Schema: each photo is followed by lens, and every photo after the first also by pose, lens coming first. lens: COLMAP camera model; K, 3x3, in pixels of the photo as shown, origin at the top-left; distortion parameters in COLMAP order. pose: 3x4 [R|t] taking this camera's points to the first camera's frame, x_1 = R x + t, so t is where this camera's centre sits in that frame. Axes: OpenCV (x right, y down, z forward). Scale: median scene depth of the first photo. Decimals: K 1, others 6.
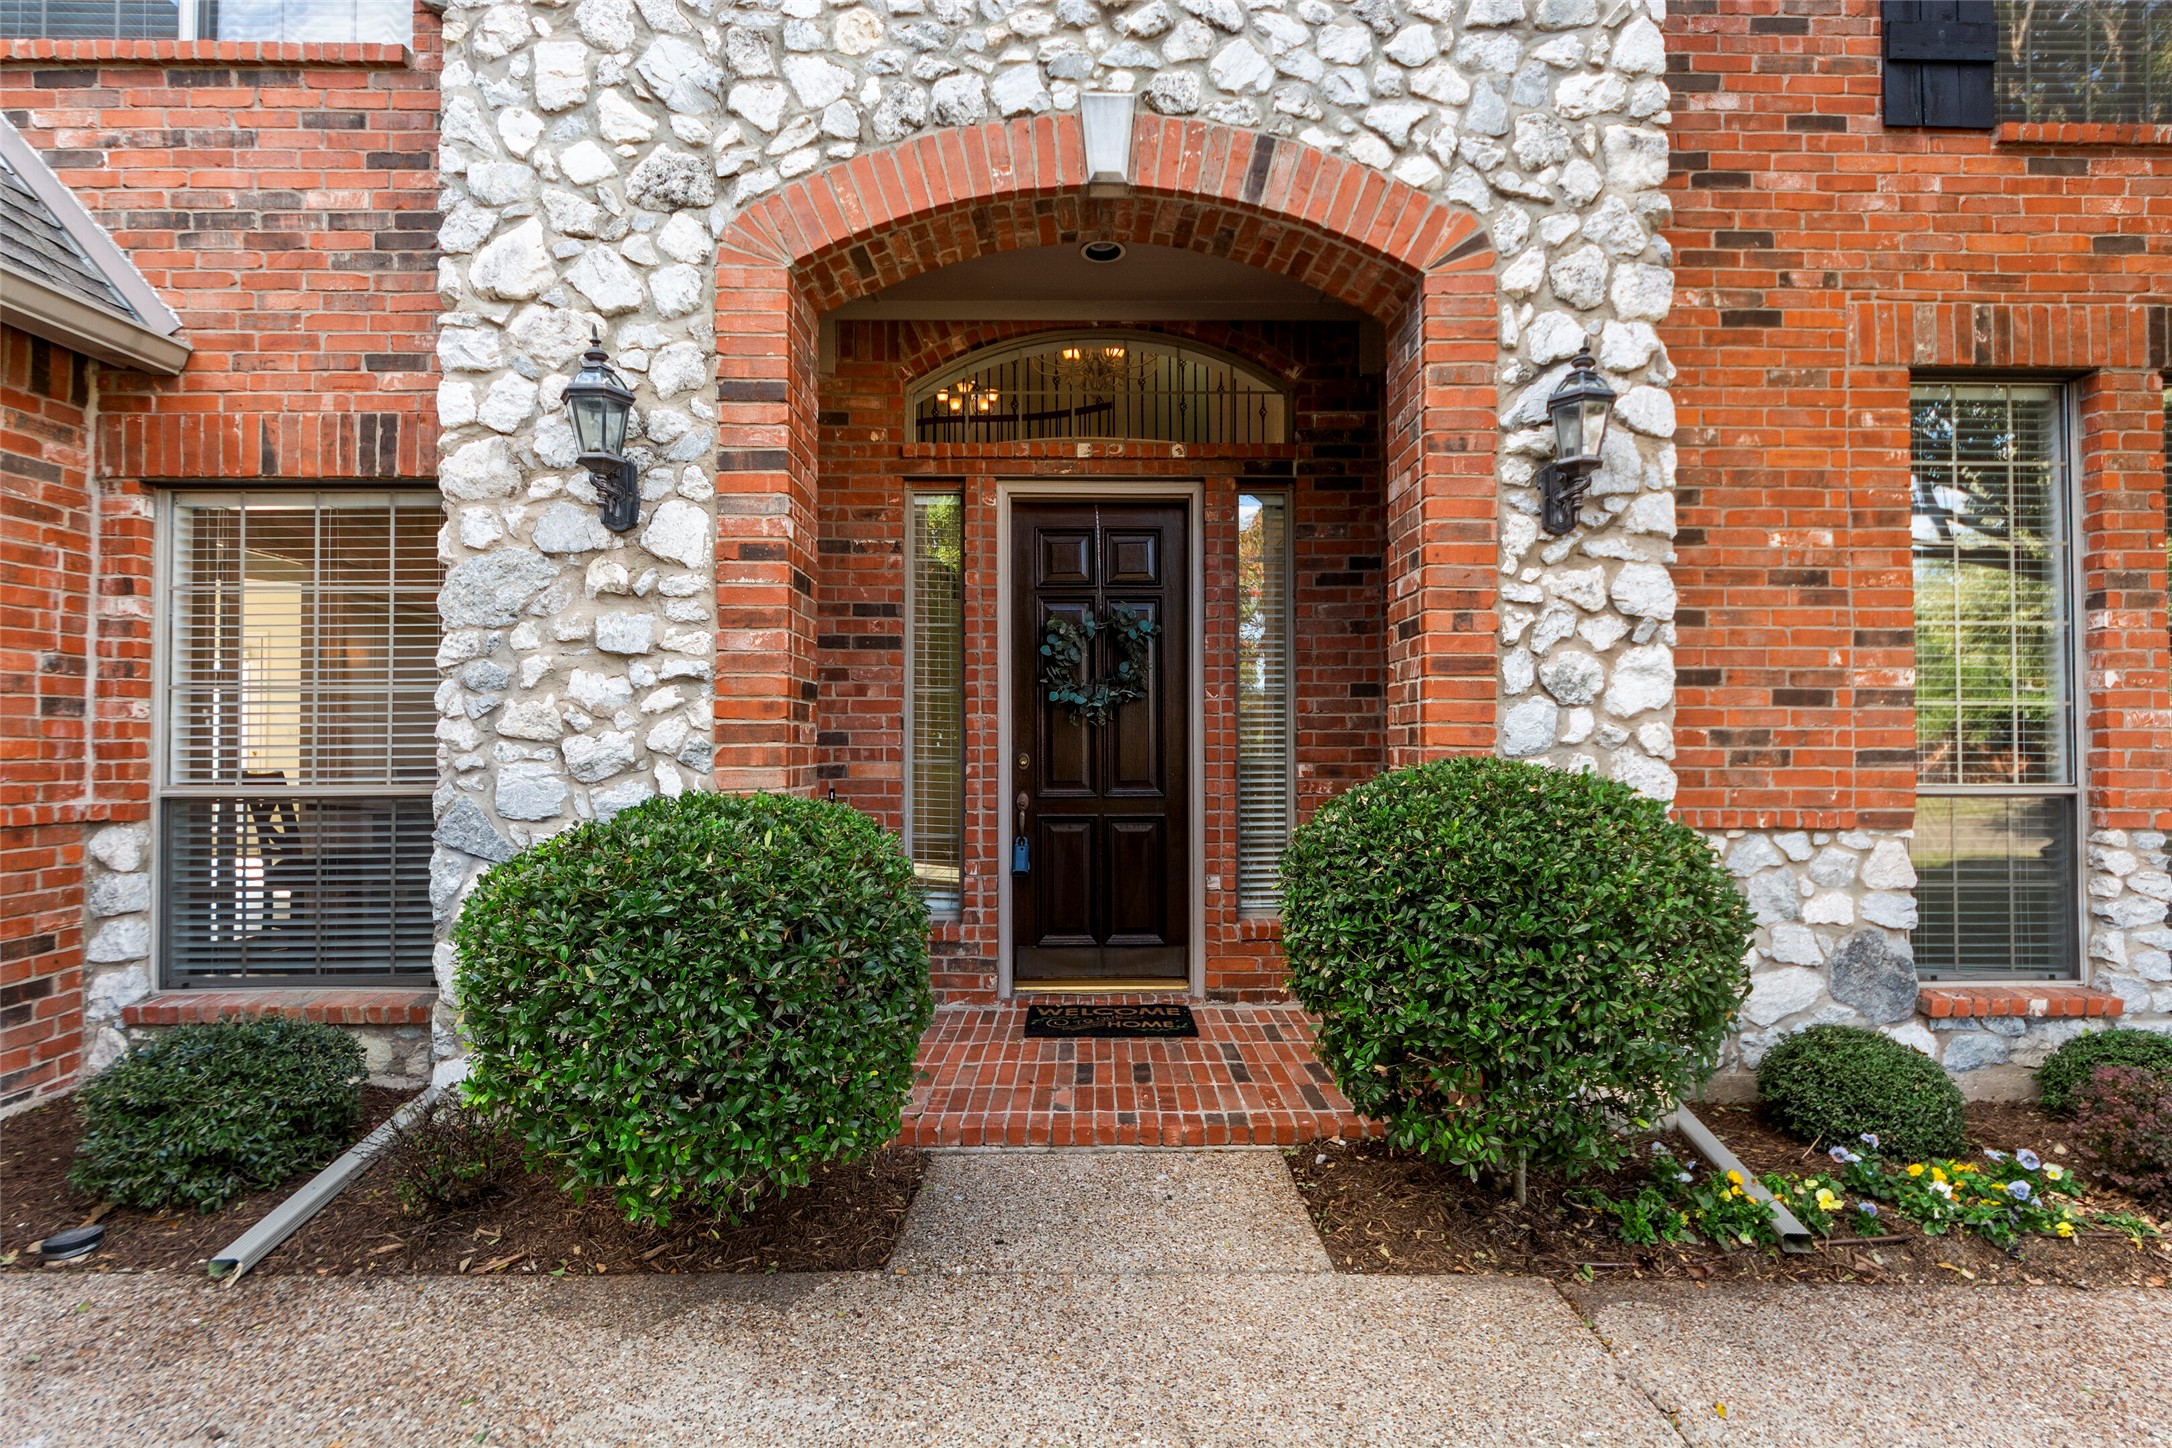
lens RADIAL K [[959.4, 0, 1052.4], [0, 959.4, 730.5], [0, 0, 1]] dist [-0.000414, -0.001091]
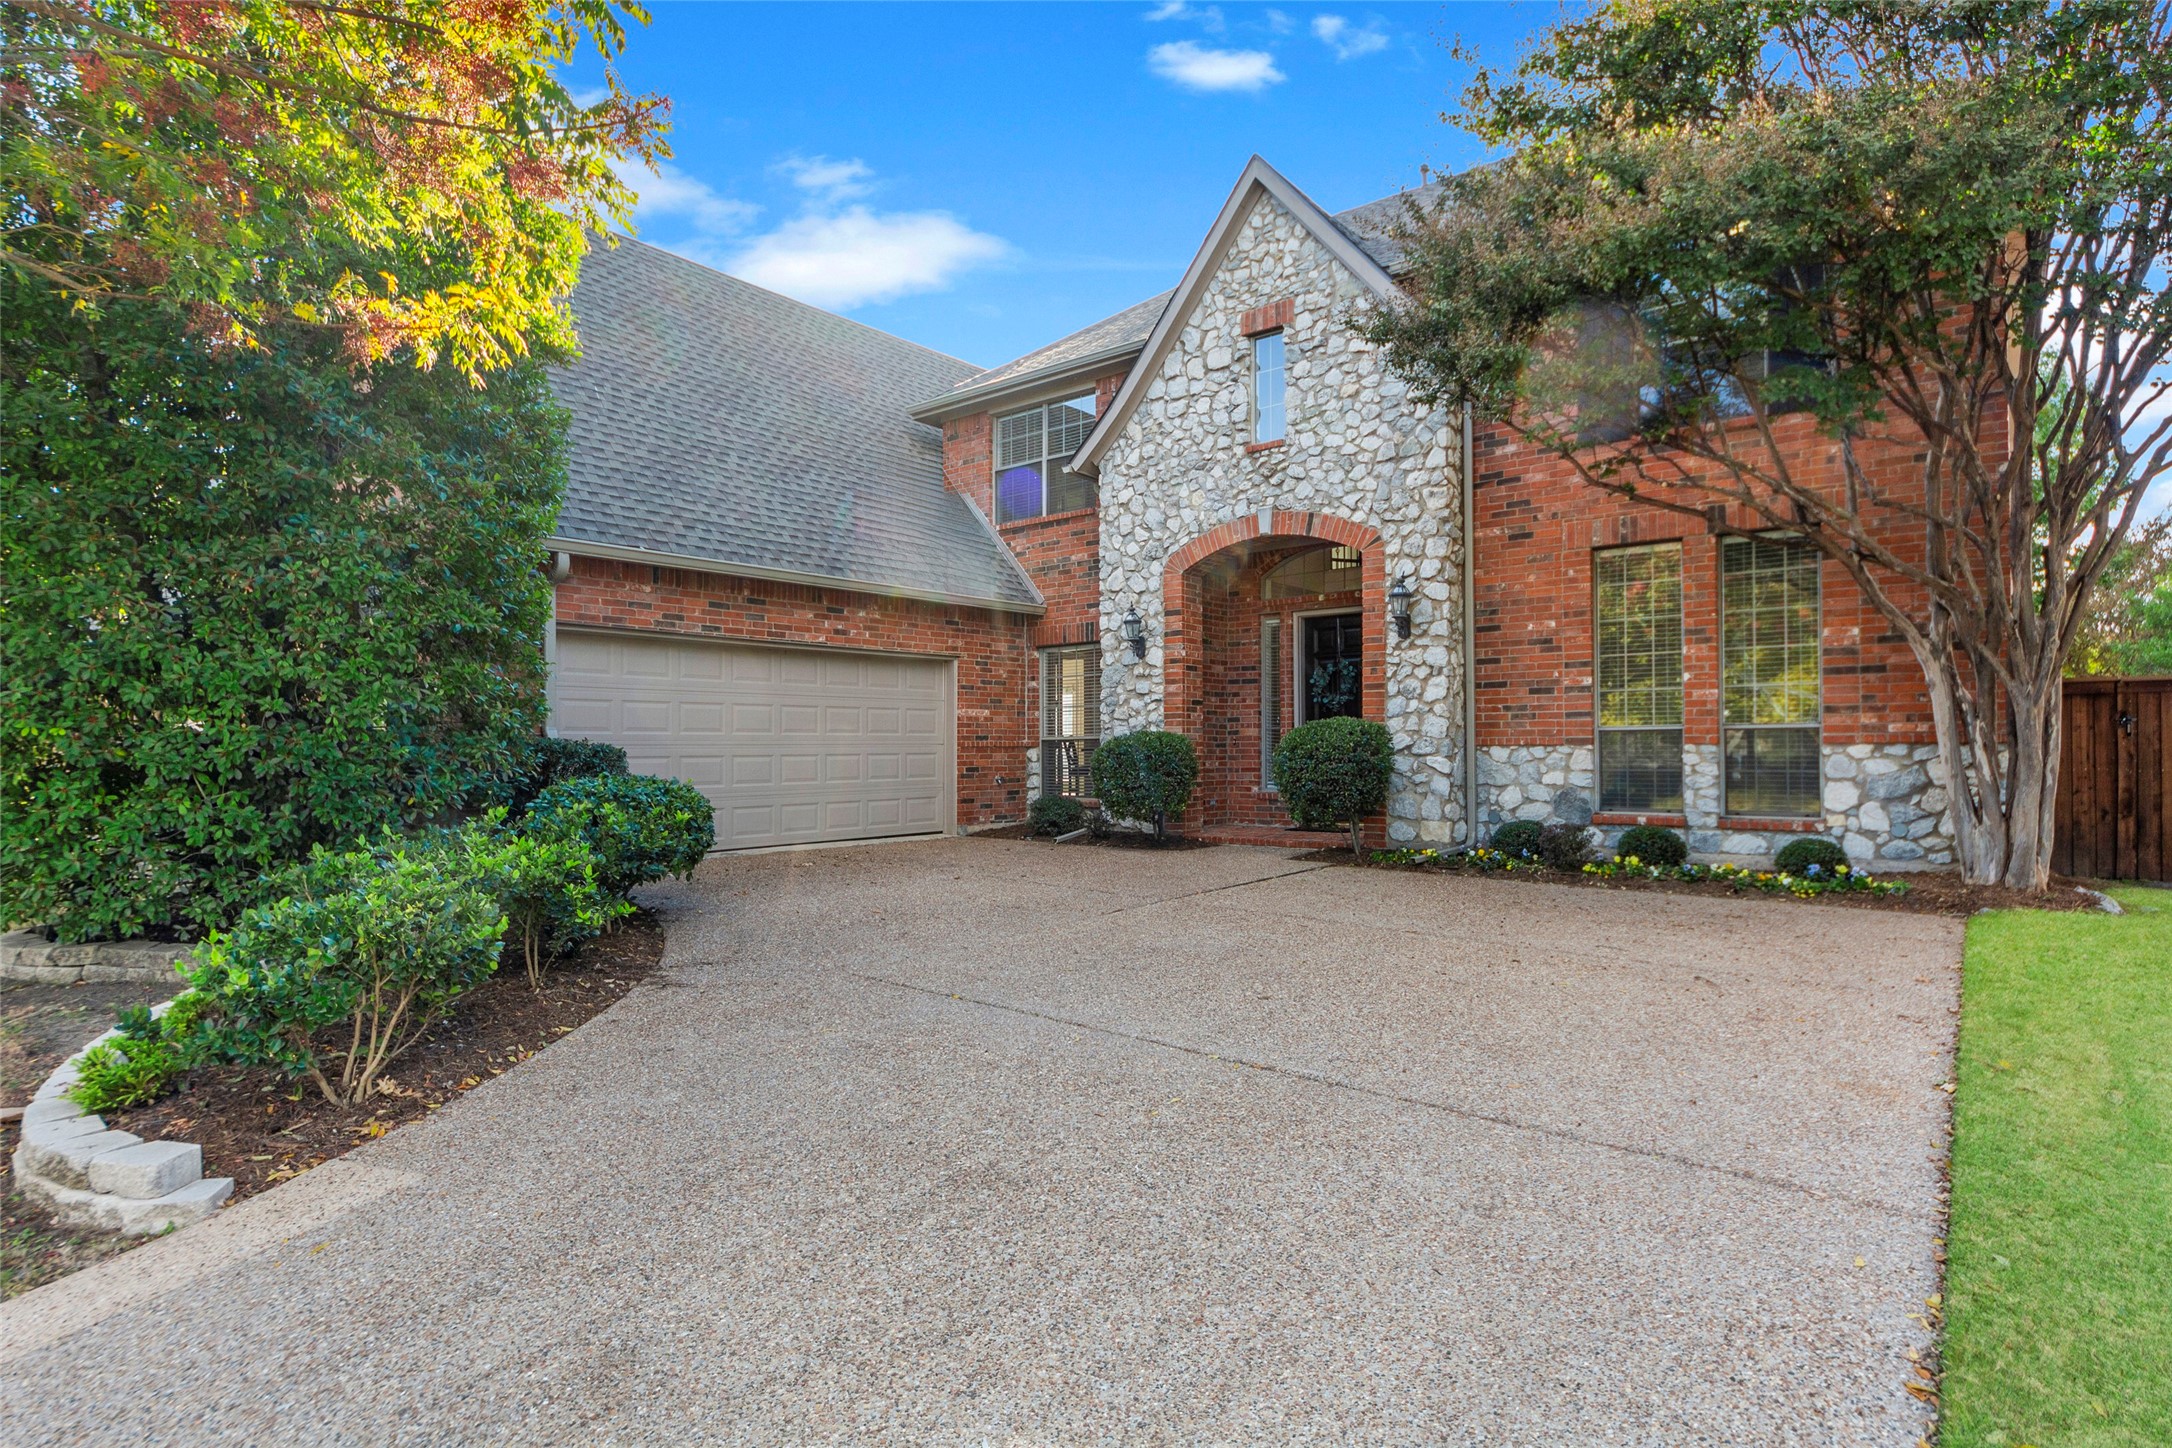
lens RADIAL K [[1065.7, 0, 1085.7], [0, 1065.7, 736.6], [0, 0, 1]] dist [0.001692, 0.000080]
pose [[0.764834, -0.013203, -0.644093, 1.811789], [0.013471, 0.999899, -0.004500, 0.086057], [0.644087, -0.005234, 0.764934, -1.999106]]
